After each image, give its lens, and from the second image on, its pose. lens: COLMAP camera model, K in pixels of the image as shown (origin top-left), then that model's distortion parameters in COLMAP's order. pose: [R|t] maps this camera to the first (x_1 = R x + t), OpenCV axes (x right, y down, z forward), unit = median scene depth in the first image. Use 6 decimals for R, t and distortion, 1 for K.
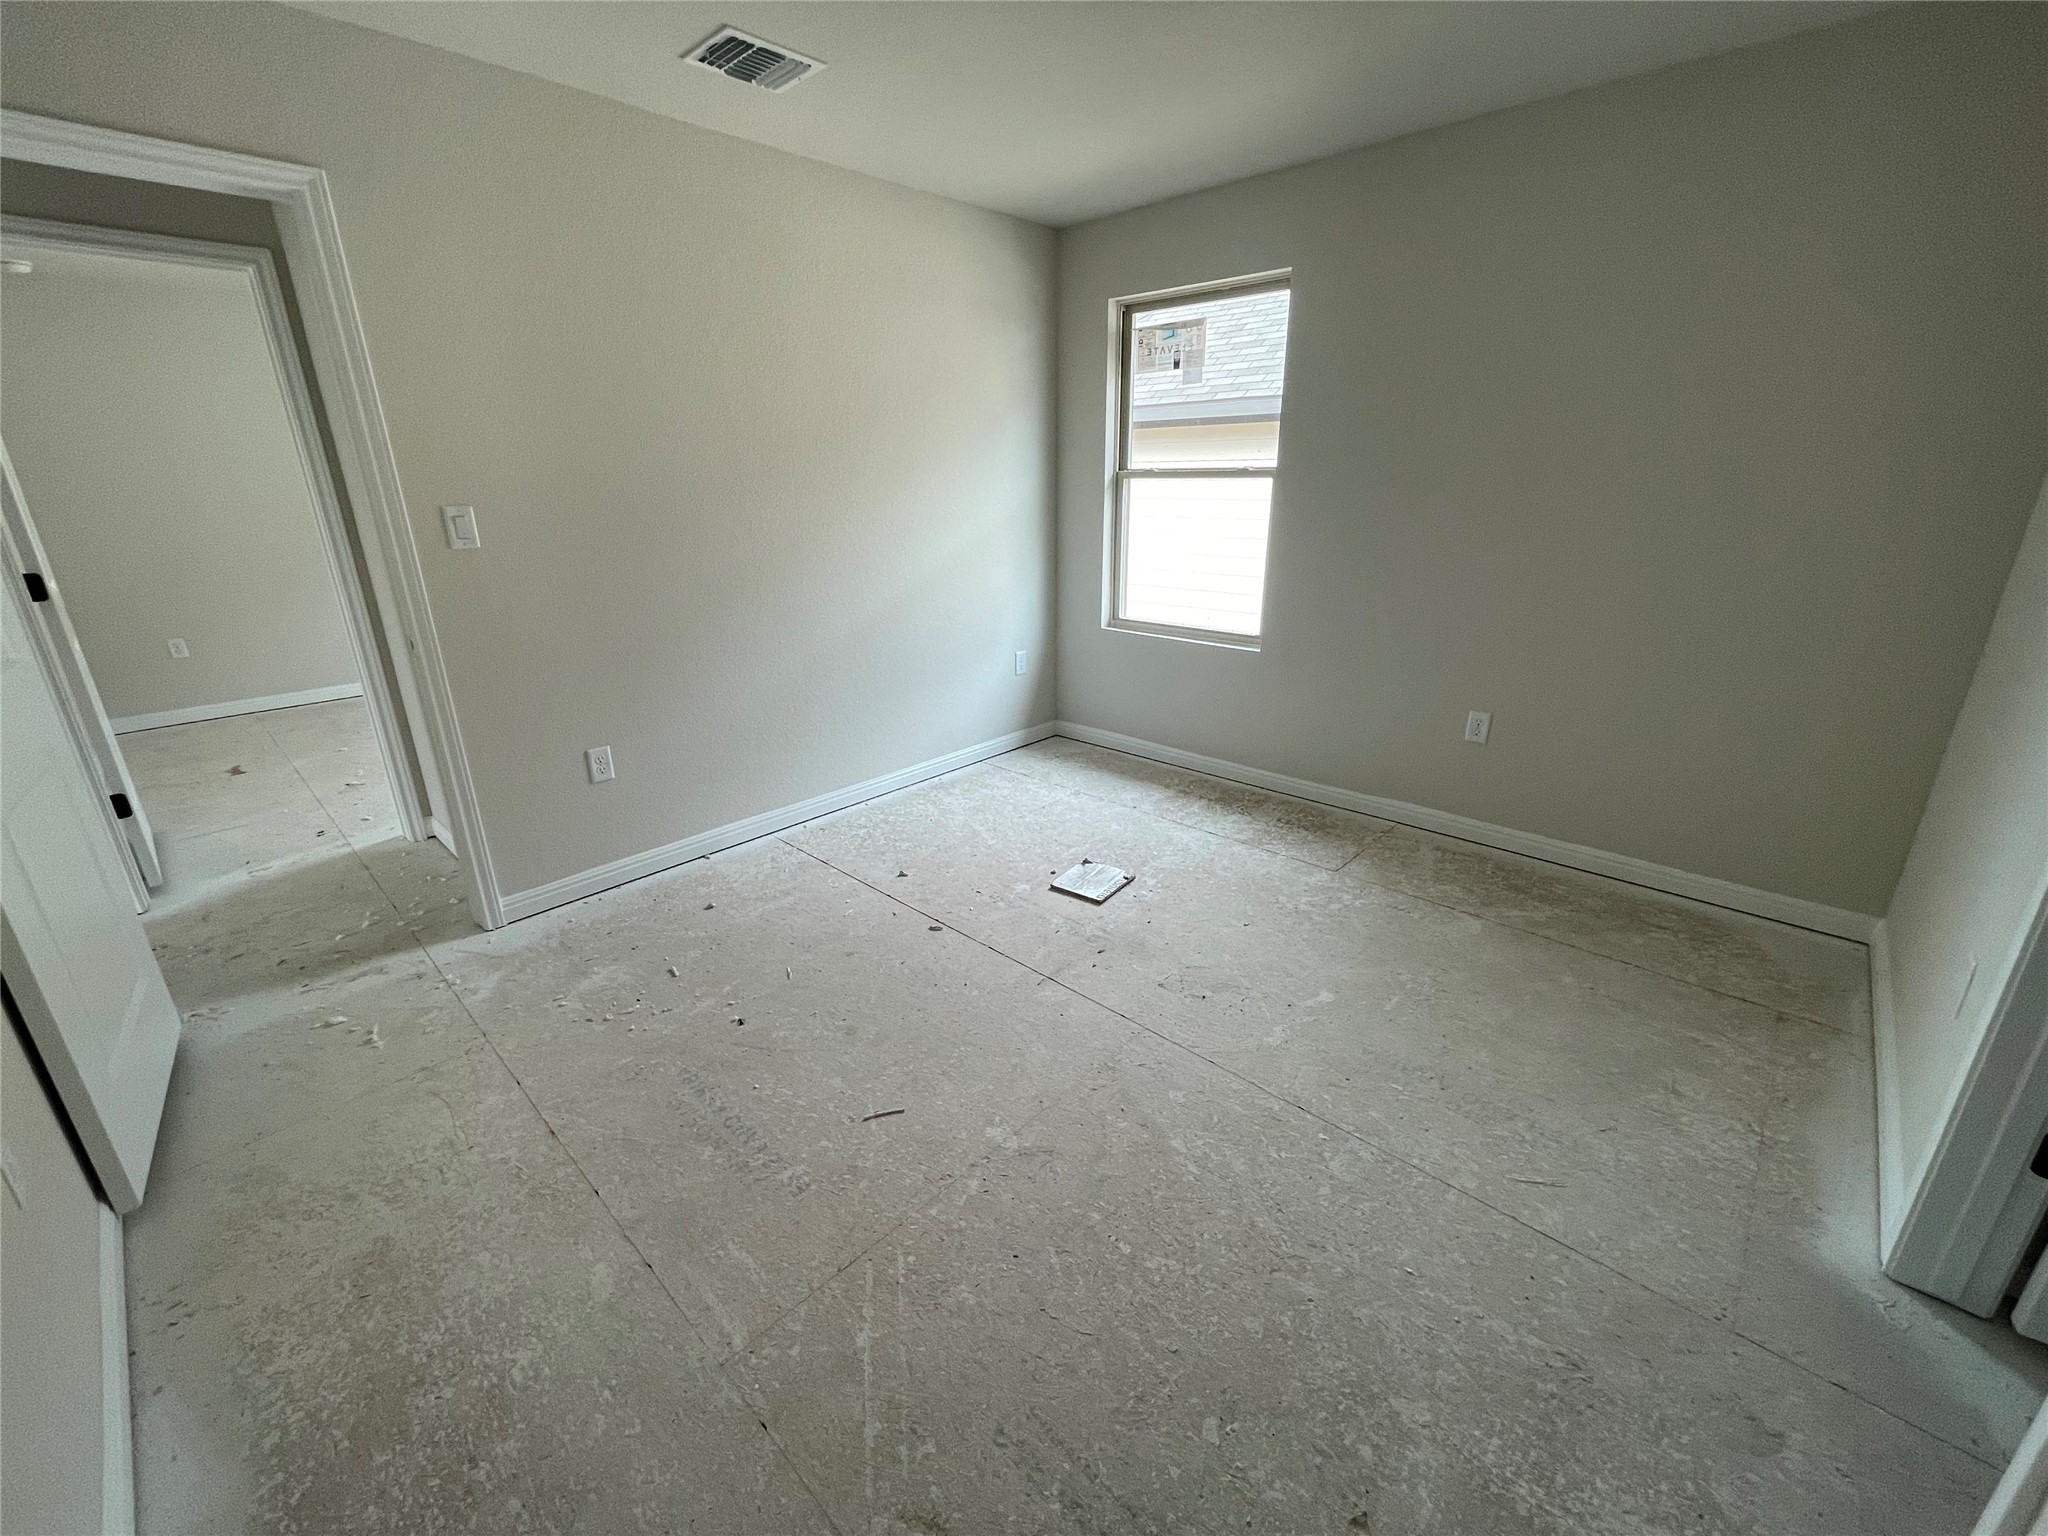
lens RADIAL K [[836.2, 0, 1030.0], [0, 836.2, 770.6], [0, 0, 1]] dist [-0.002639, 0.000877]
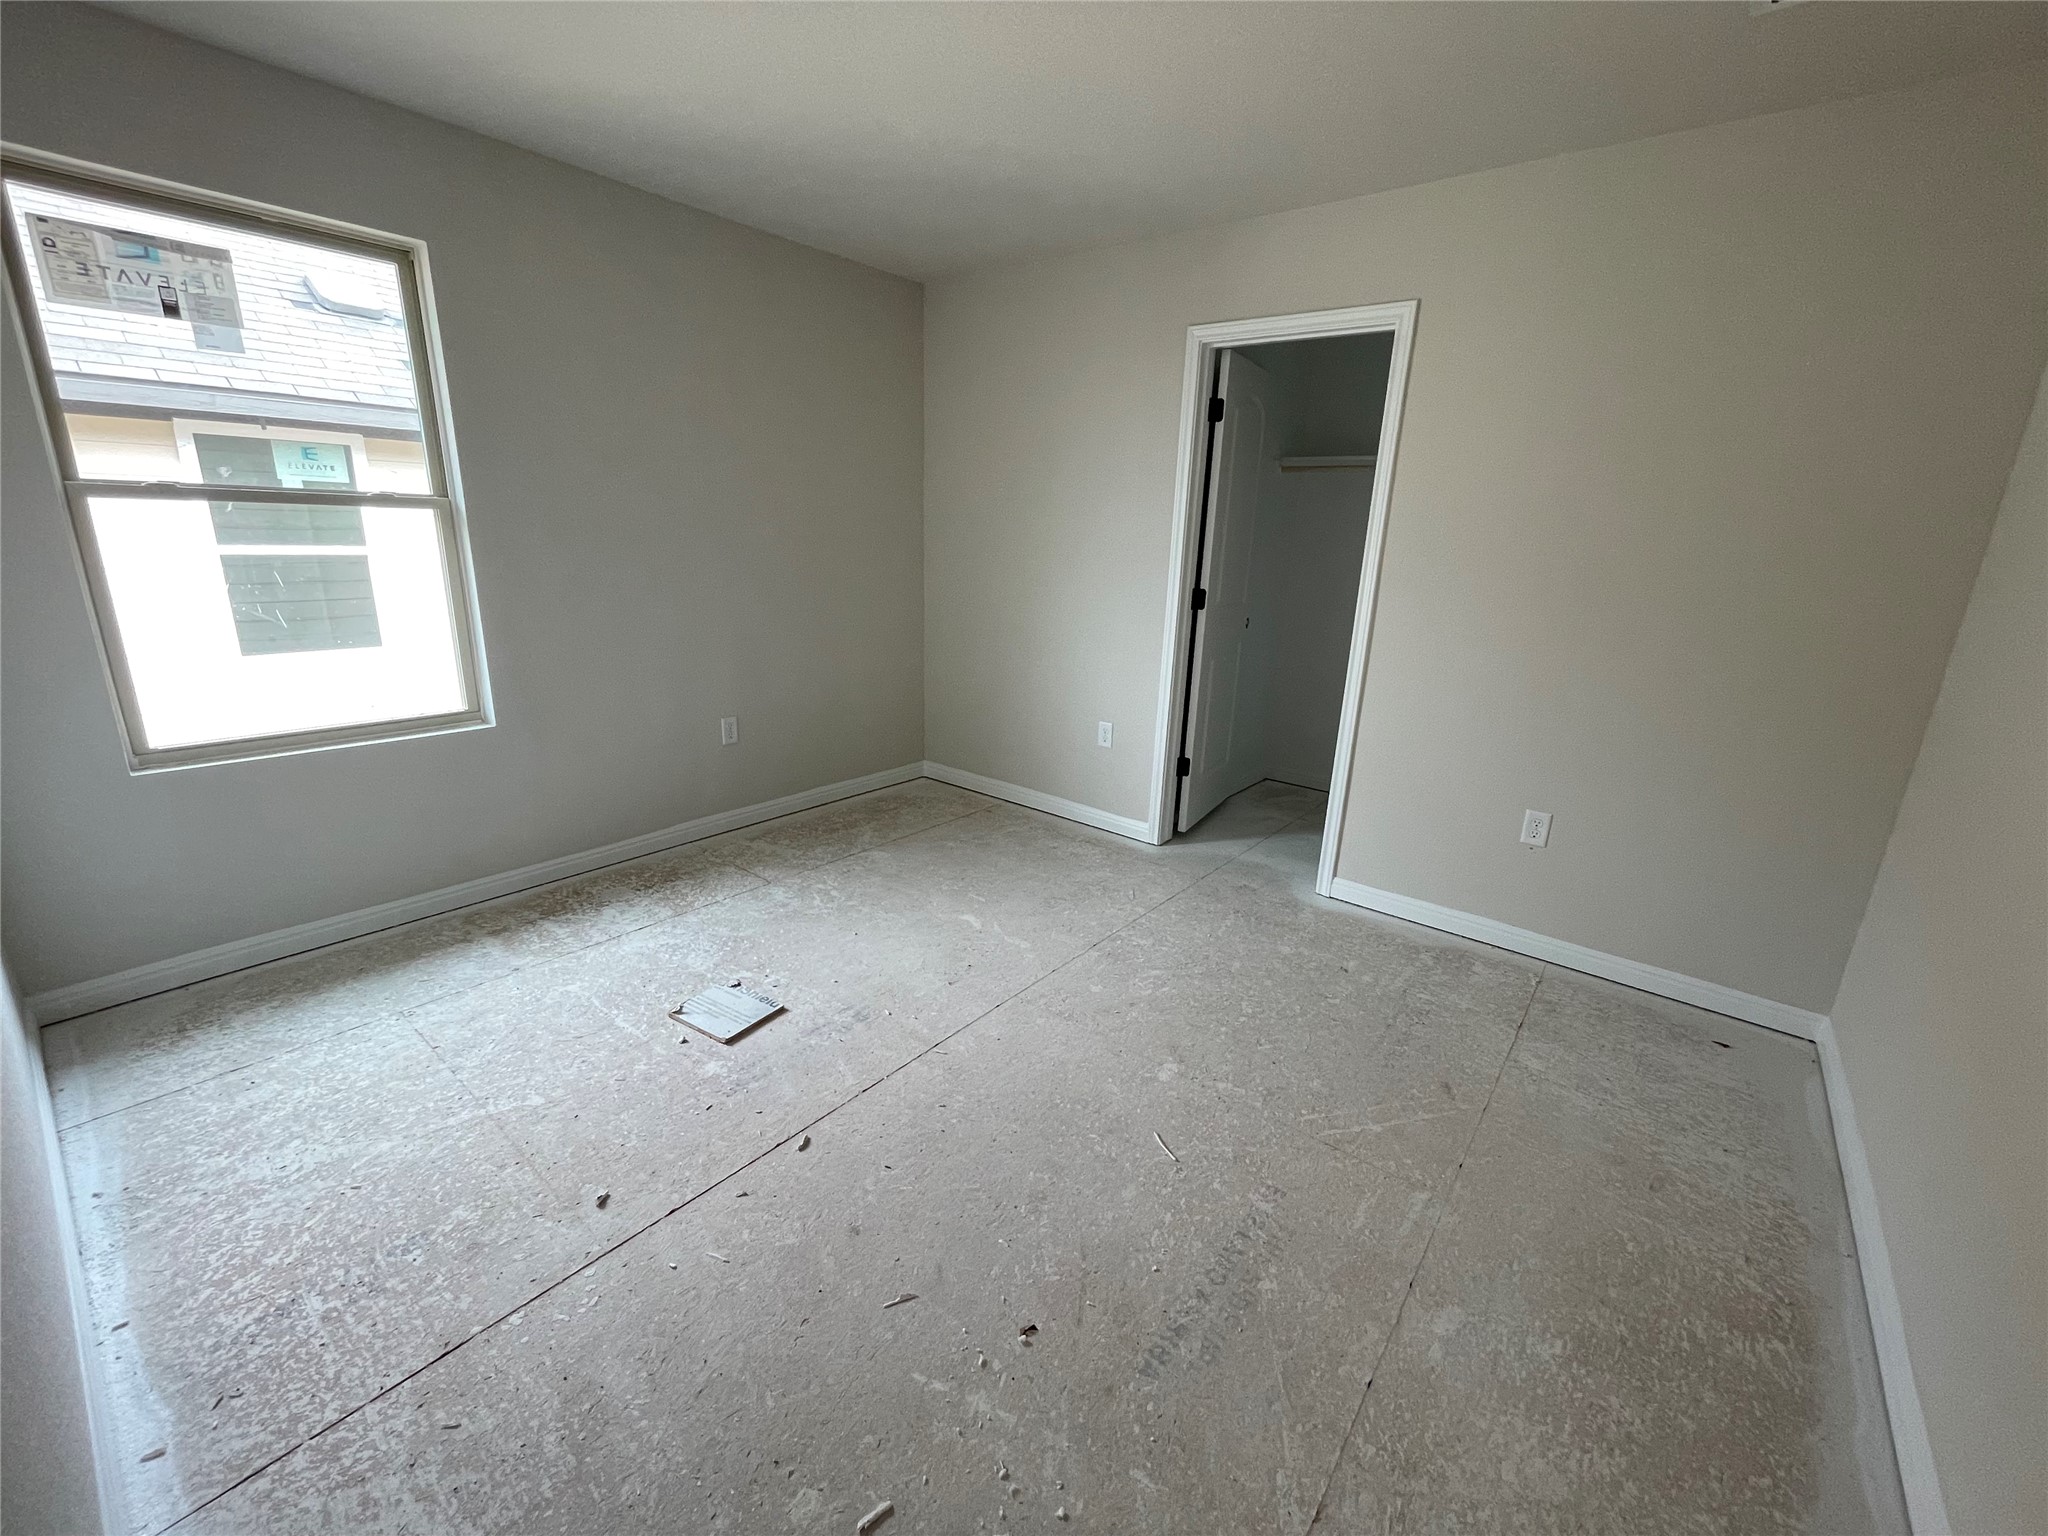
lens RADIAL K [[836.2, 0, 1020.9], [0, 836.2, 758.8], [0, 0, 1]] dist [-0.002639, 0.000877]
pose [[-0.073076, -0.257697, 0.963458, -0.575453], [0.302835, 0.914696, 0.267624, -0.190216], [-0.950237, 0.311326, 0.011197, 0.577916]]
